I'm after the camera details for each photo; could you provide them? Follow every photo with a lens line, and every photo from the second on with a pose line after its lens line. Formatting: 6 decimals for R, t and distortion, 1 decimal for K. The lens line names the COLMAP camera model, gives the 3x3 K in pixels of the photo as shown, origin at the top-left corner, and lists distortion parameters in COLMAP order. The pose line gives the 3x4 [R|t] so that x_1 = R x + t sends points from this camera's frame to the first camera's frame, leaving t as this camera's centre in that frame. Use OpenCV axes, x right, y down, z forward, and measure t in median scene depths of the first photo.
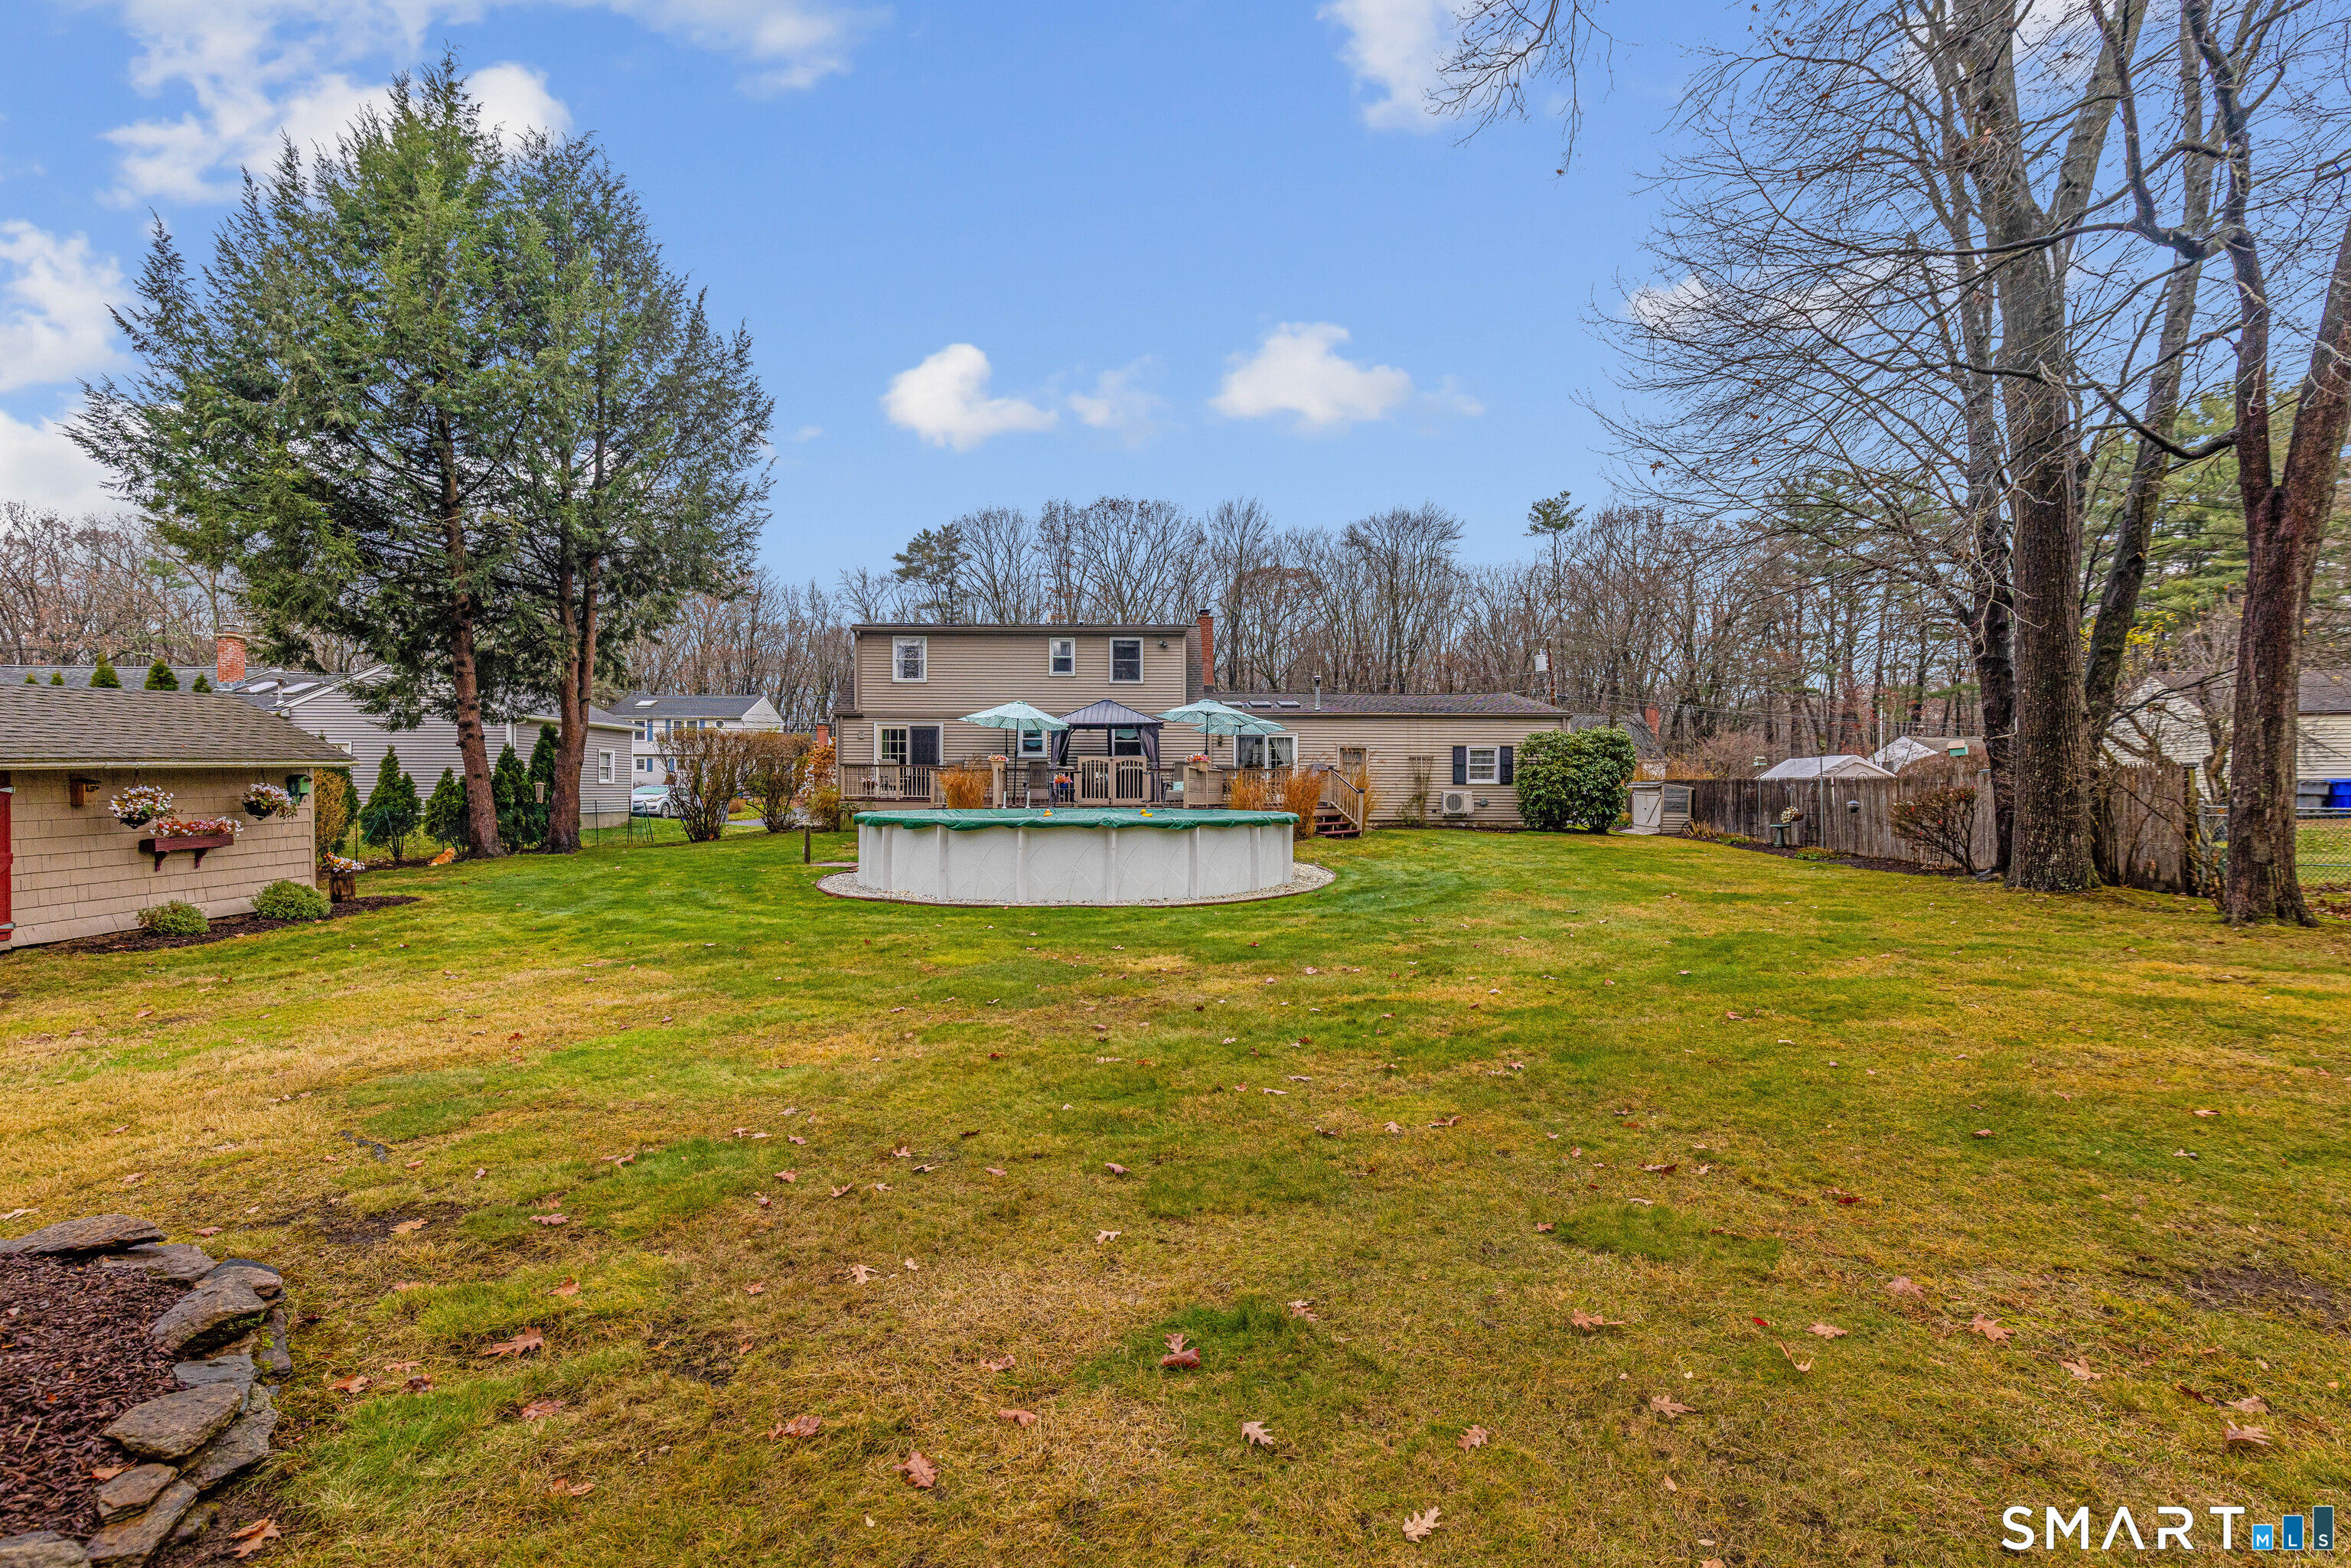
lens RADIAL K [[1058.9, 0, 1172.8], [0, 1058.9, 775.7], [0, 0, 1]] dist [0.000104, -0.000387]
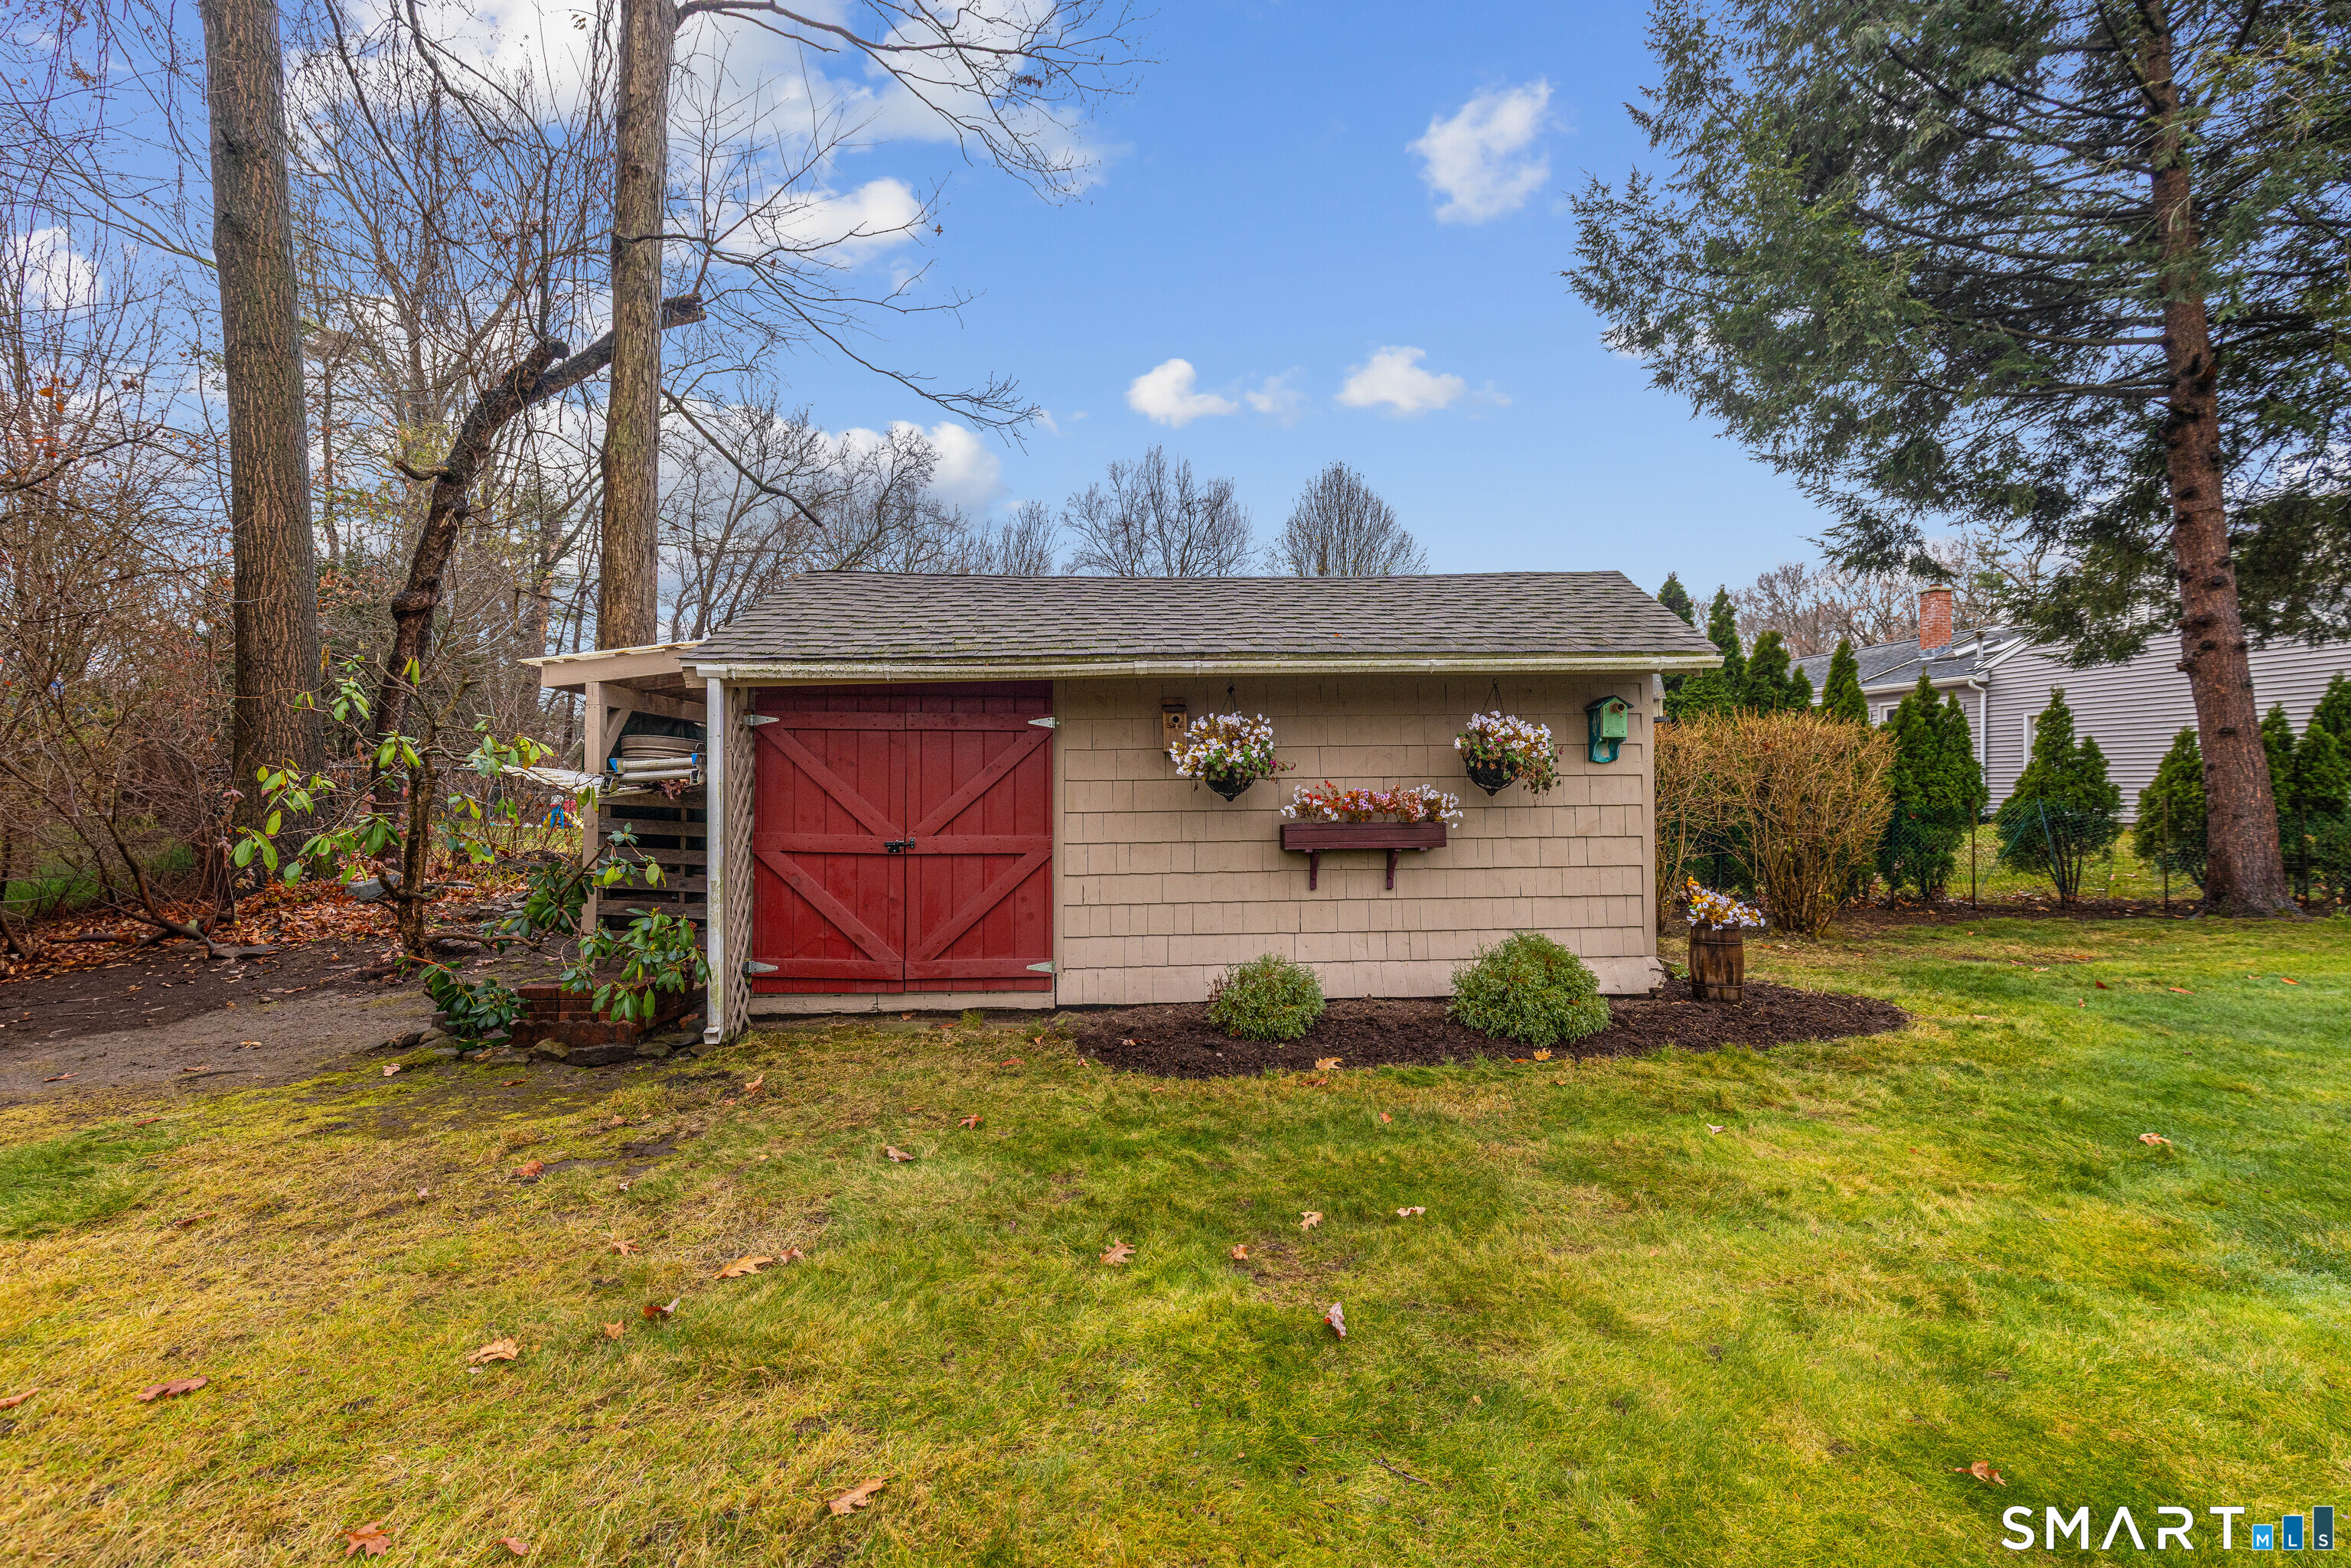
lens RADIAL K [[1058.9, 0, 1180.2], [0, 1058.9, 793.2], [0, 0, 1]] dist [0.000104, -0.000387]
pose [[0.132197, 0.000928, -0.991223, -0.192886], [0.002383, 0.999996, 0.001254, 0.017941], [0.991221, -0.002528, 0.132195, 0.359059]]
